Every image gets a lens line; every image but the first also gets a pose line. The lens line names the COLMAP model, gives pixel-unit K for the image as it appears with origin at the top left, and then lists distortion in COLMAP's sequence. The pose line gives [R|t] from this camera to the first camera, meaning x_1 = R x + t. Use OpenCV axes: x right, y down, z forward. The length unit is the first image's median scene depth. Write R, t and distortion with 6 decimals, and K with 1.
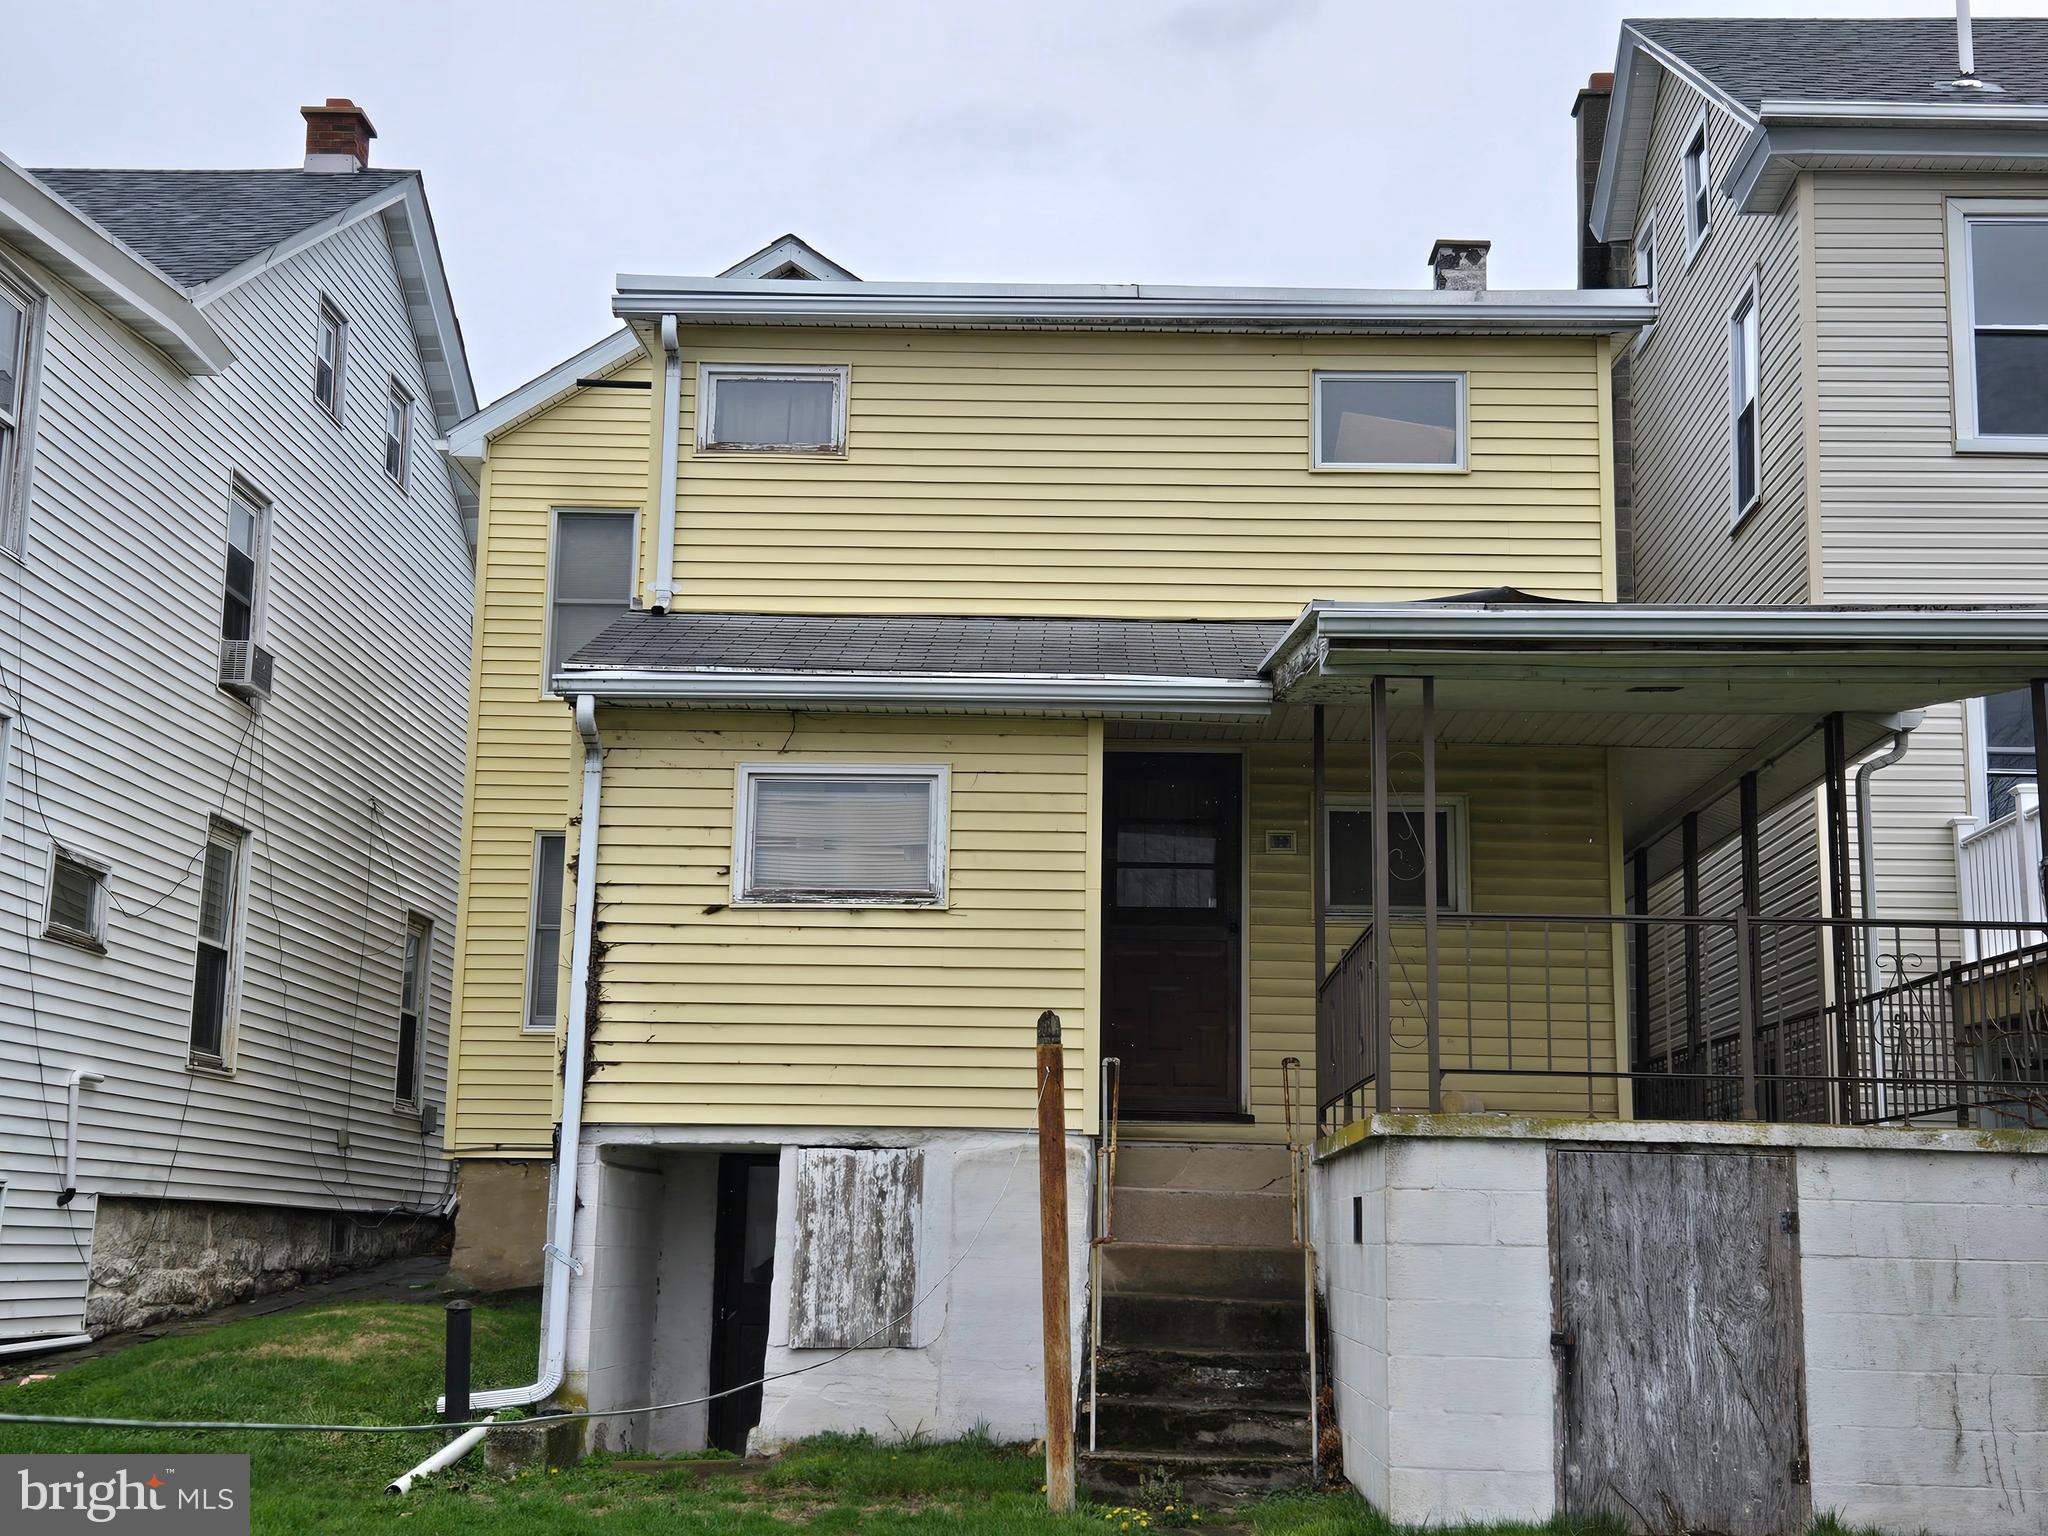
lens RADIAL K [[2388.8, 0, 1024.0], [0, 2388.8, 768.0], [0, 0, 1]] dist [0.061105, 0.004356]
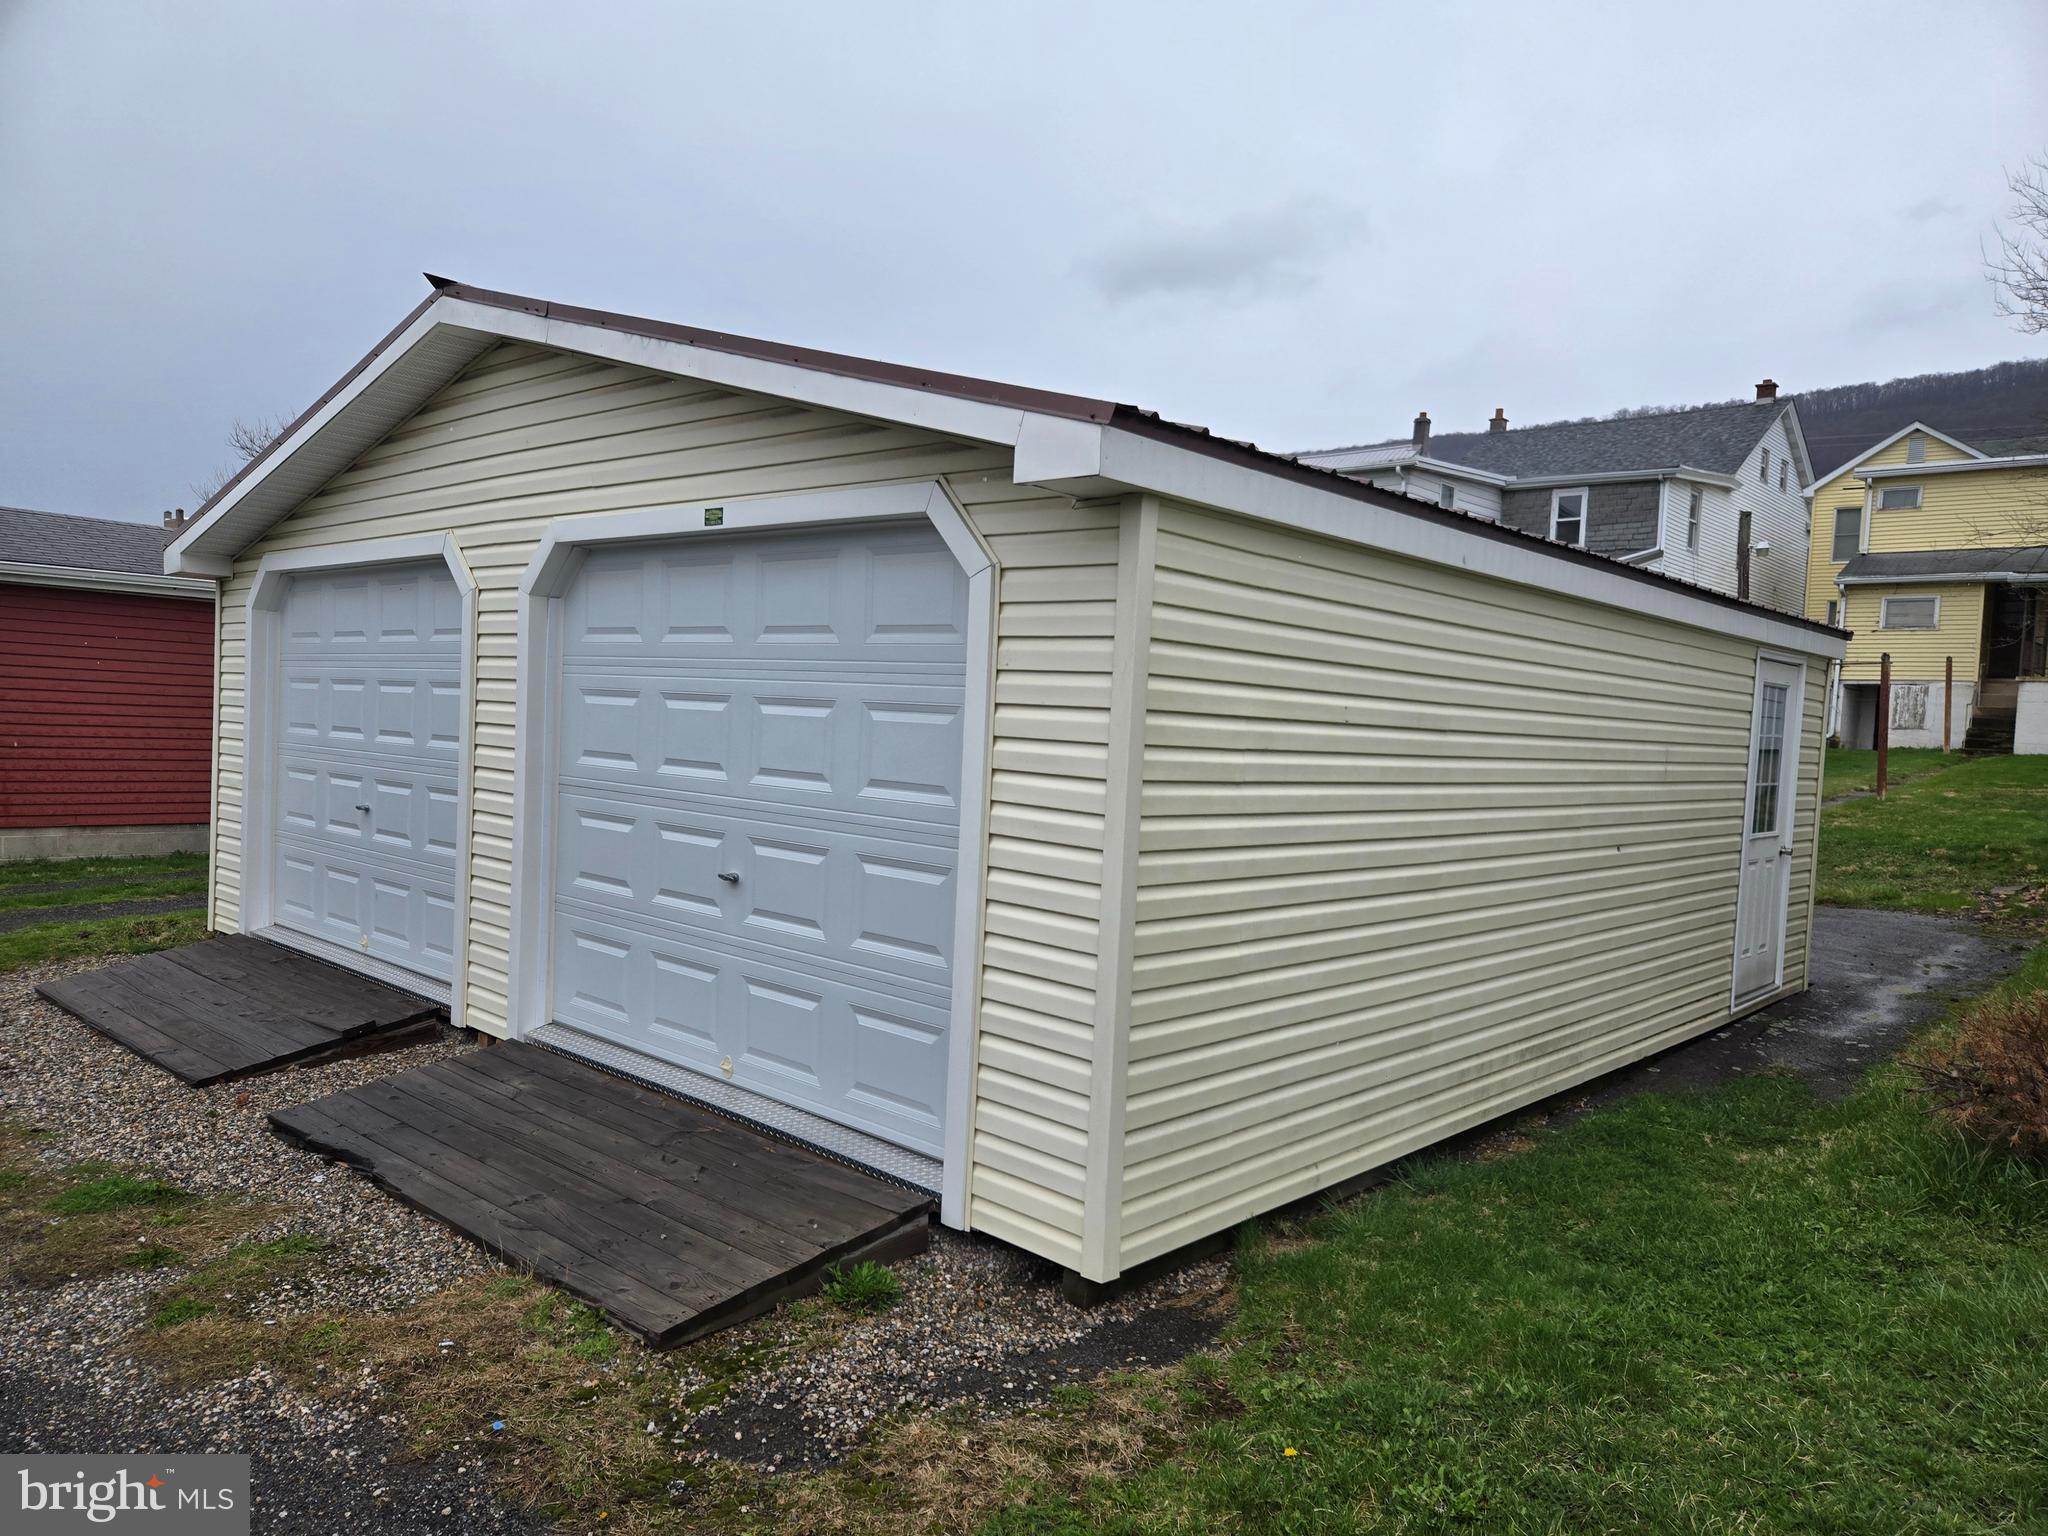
lens RADIAL K [[1399.4, 0, 1024.0], [0, 1399.4, 768.0], [0, 0, 1]] dist [0.004614, -0.000614]
pose [[0.753970, 0.047473, -0.655191, 0.376534], [0.085550, 0.981795, 0.169586, -0.254328], [0.651314, -0.183915, 0.736183, -1.889328]]
